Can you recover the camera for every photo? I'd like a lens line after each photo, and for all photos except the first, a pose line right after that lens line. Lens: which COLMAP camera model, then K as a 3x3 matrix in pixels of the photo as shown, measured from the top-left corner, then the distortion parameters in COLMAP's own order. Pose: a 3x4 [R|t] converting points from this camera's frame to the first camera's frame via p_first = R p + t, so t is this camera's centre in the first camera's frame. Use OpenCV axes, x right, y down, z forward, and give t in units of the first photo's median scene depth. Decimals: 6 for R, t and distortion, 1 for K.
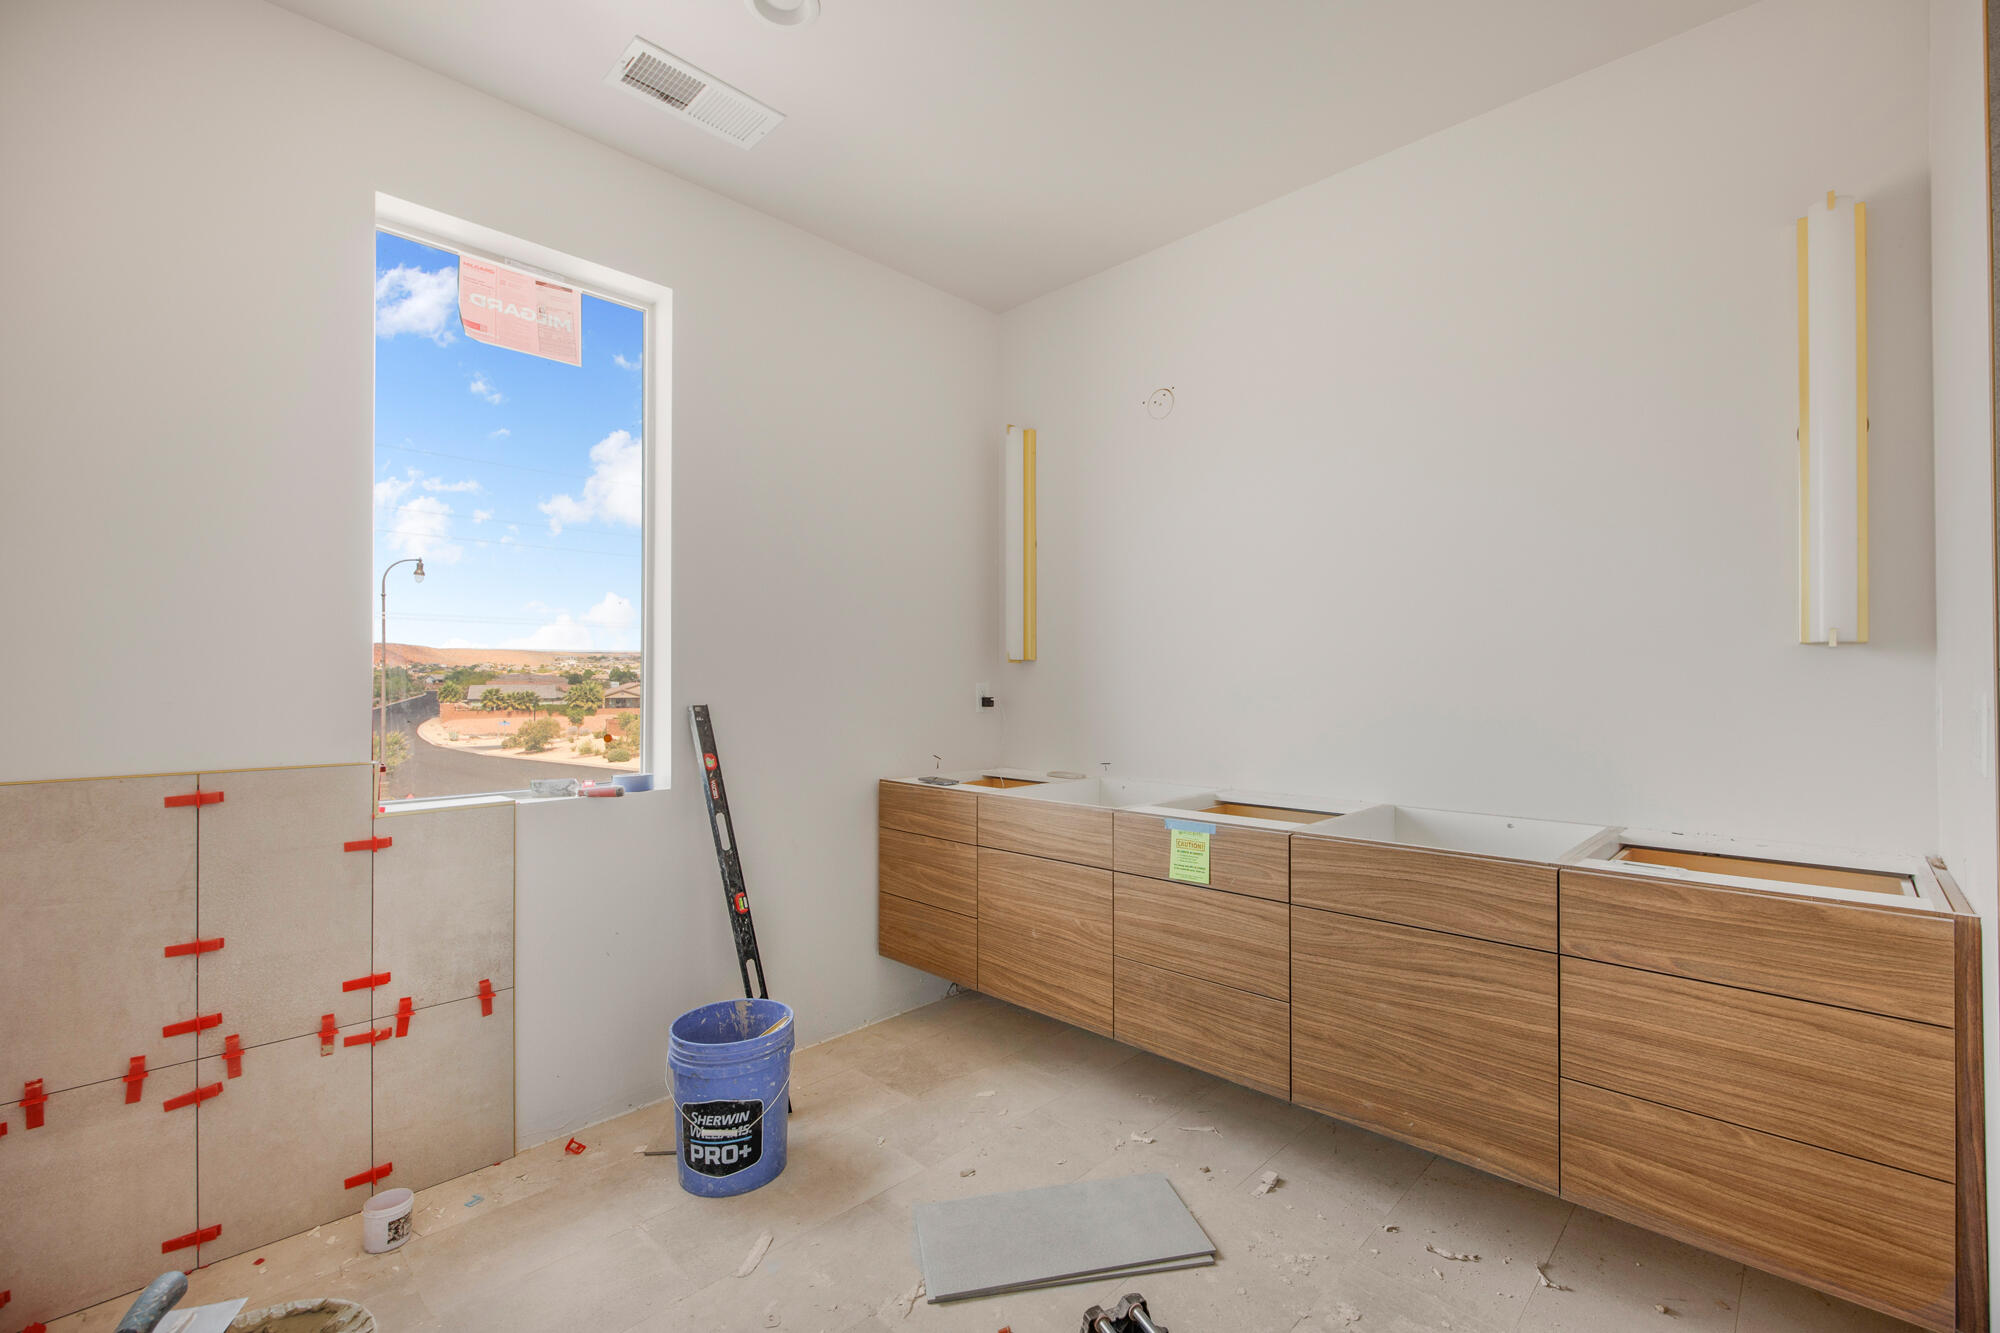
lens RADIAL K [[878.9, 0, 999.2], [0, 878.9, 674.3], [0, 0, 1]] dist [0.000644, -0.000019]
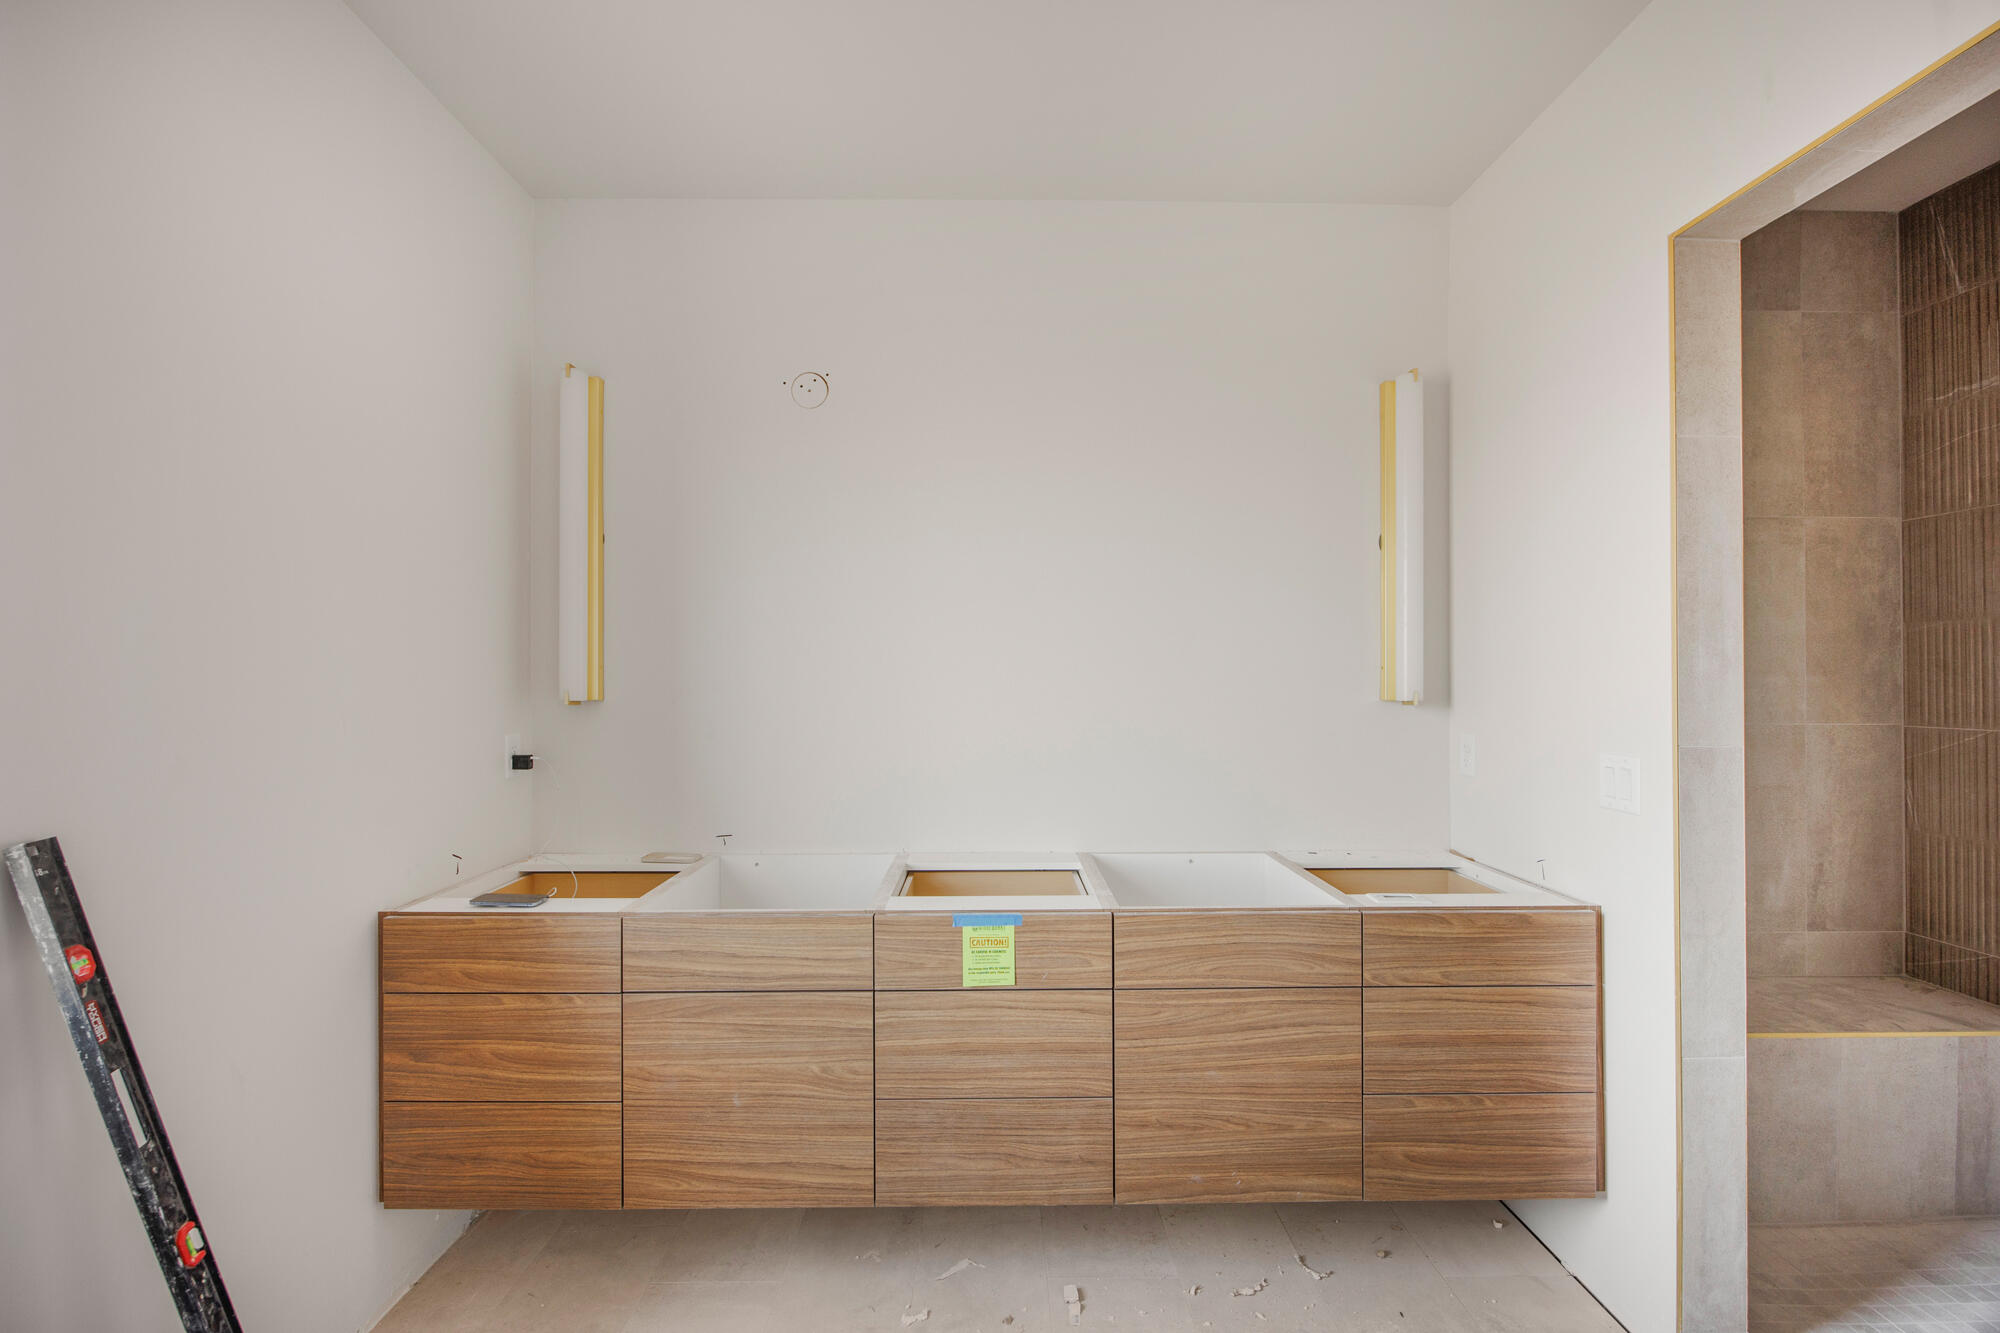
lens RADIAL K [[888.3, 0, 1000.0], [0, 888.3, 666.5], [0, 0, 1]] dist [-0.006335, 0.000090]
pose [[0.698850, 0.006581, 0.715238, -0.391712], [-0.006641, 0.999974, -0.002713, -0.068475], [-0.715237, -0.002854, 0.698876, 0.409541]]
